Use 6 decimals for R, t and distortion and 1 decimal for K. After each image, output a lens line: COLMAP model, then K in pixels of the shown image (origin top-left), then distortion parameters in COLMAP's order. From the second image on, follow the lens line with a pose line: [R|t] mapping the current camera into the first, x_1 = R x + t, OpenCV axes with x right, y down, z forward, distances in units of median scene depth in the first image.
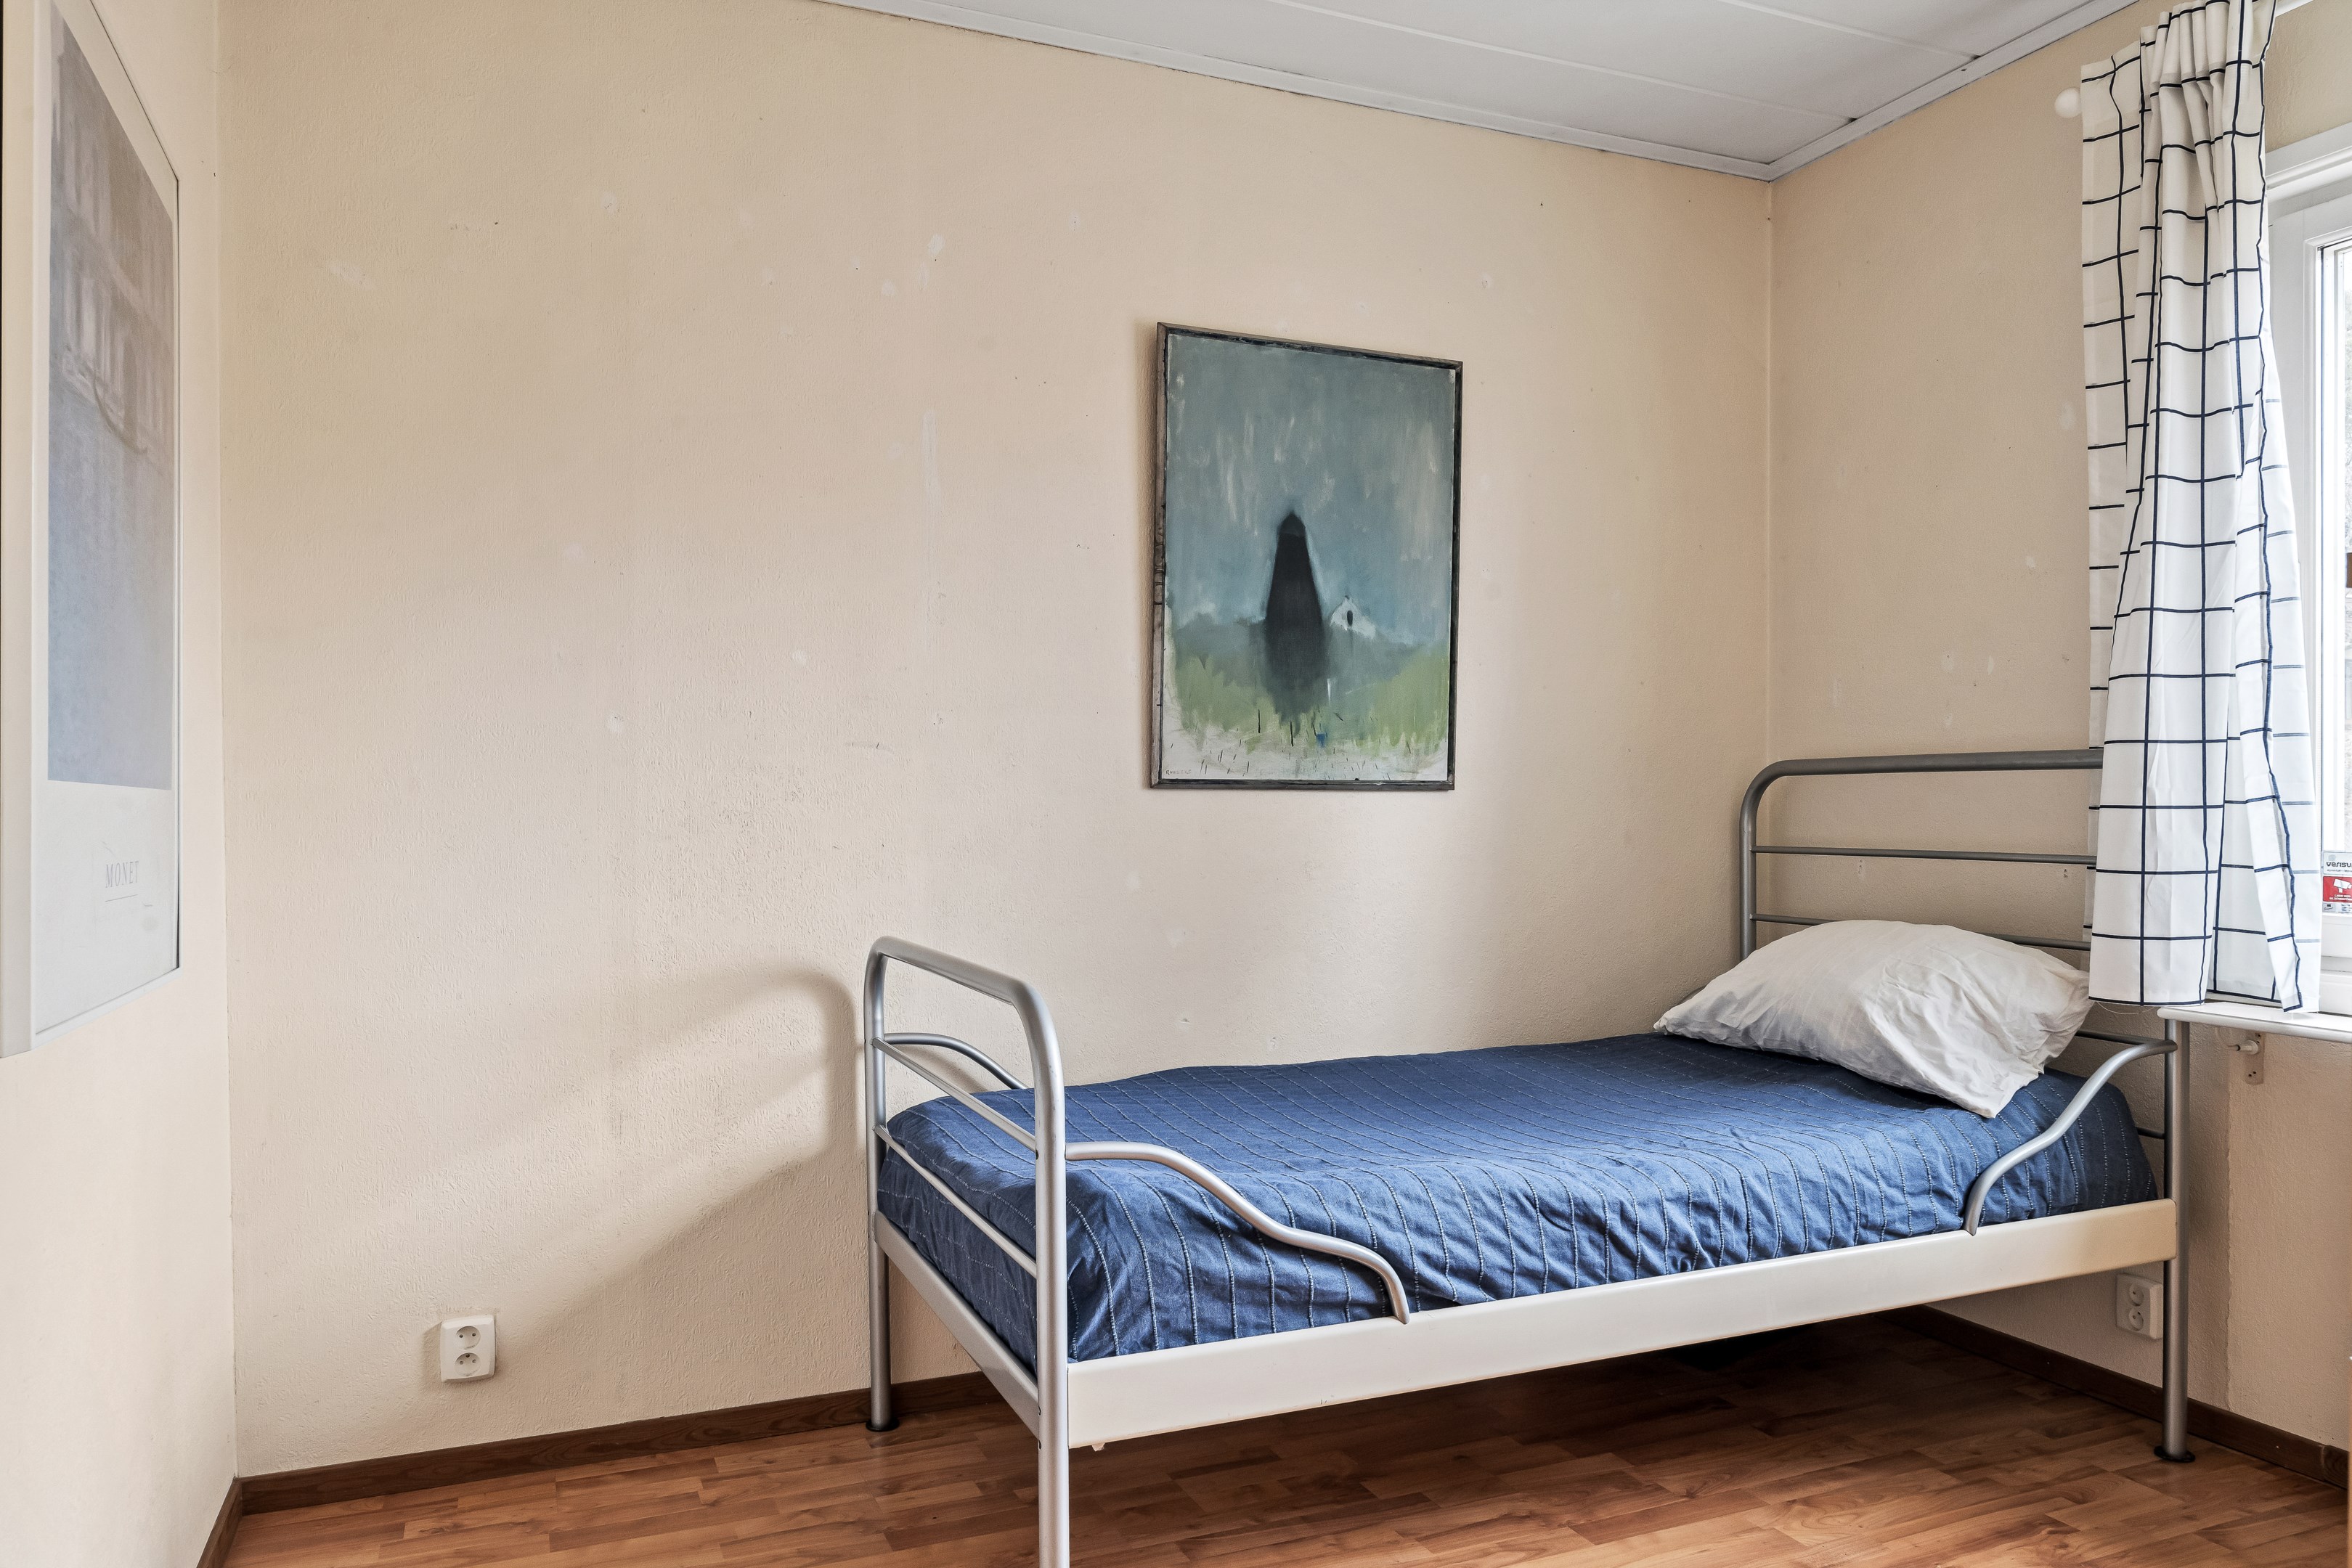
lens RADIAL K [[1581.0, 0, 1166.3], [0, 1581.0, 794.2], [0, 0, 1]] dist [-0.011559, -0.001066]
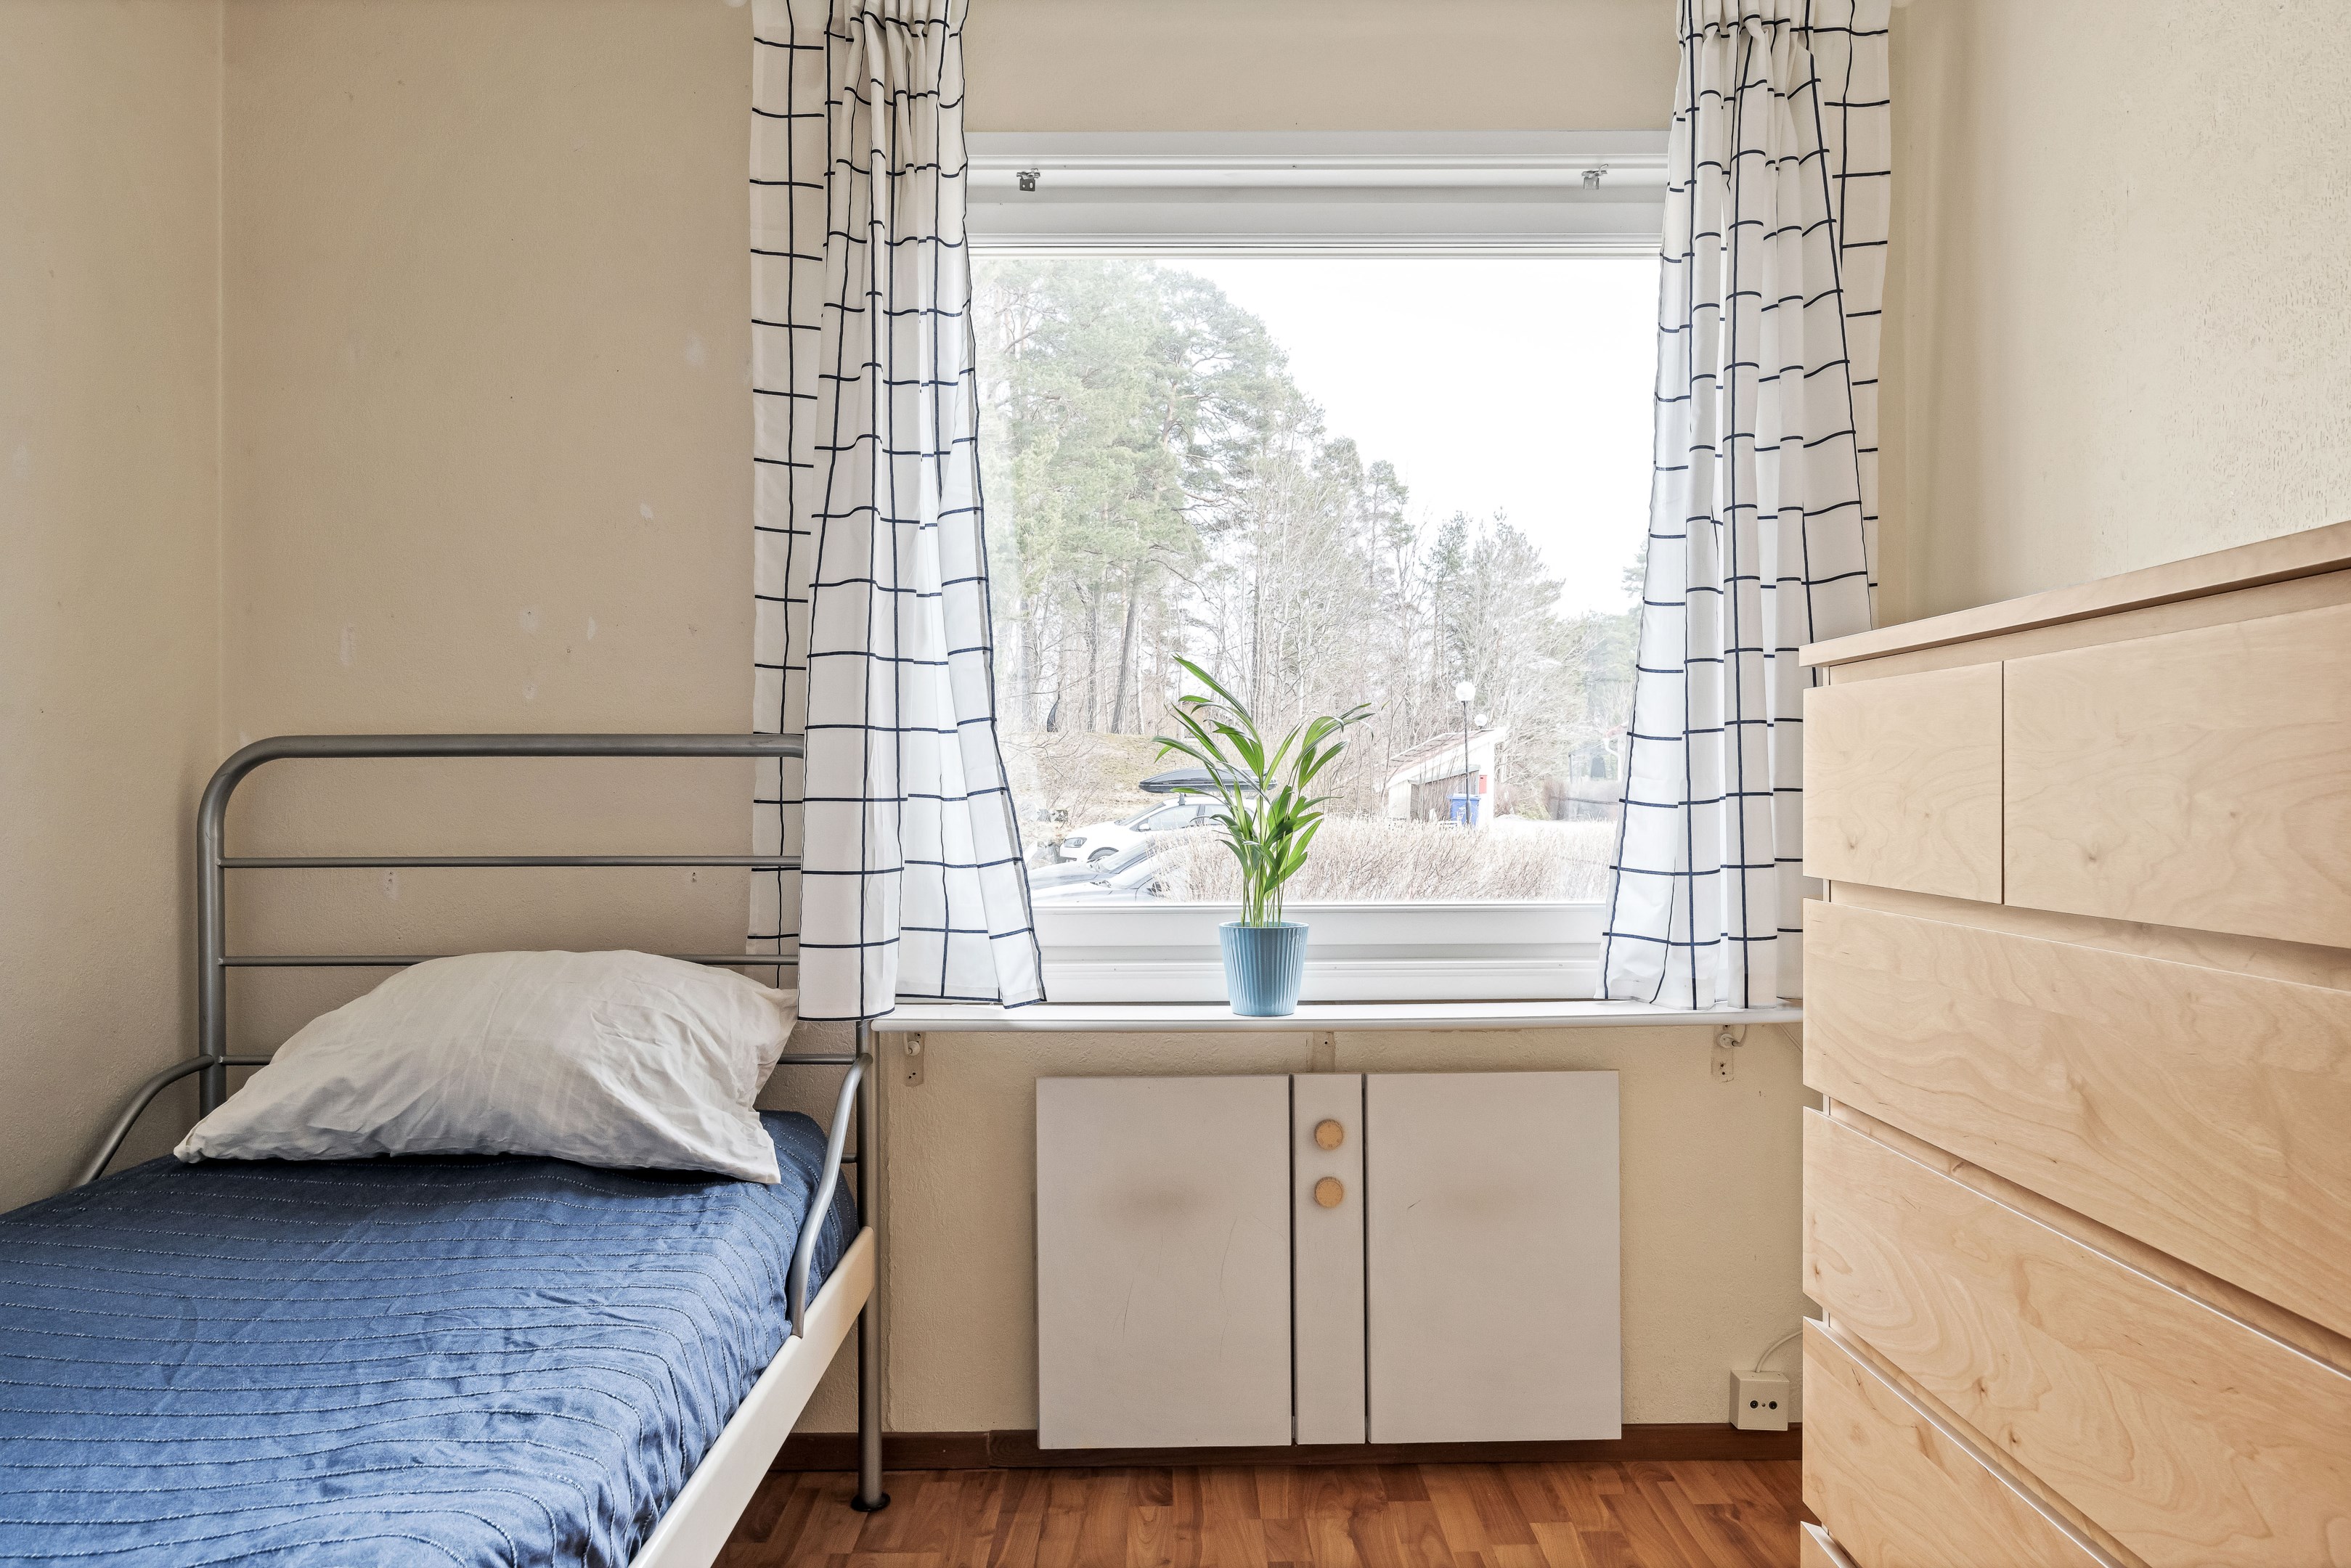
lens RADIAL K [[1580.4, 0, 1181.0], [0, 1580.4, 784.4], [0, 0, 1]] dist [-0.011559, -0.001066]
pose [[0.373357, 0.001507, 0.927687, -0.146402], [-0.002851, 0.999996, -0.000477, -0.000979], [-0.927683, -0.002467, 0.373360, 0.470612]]
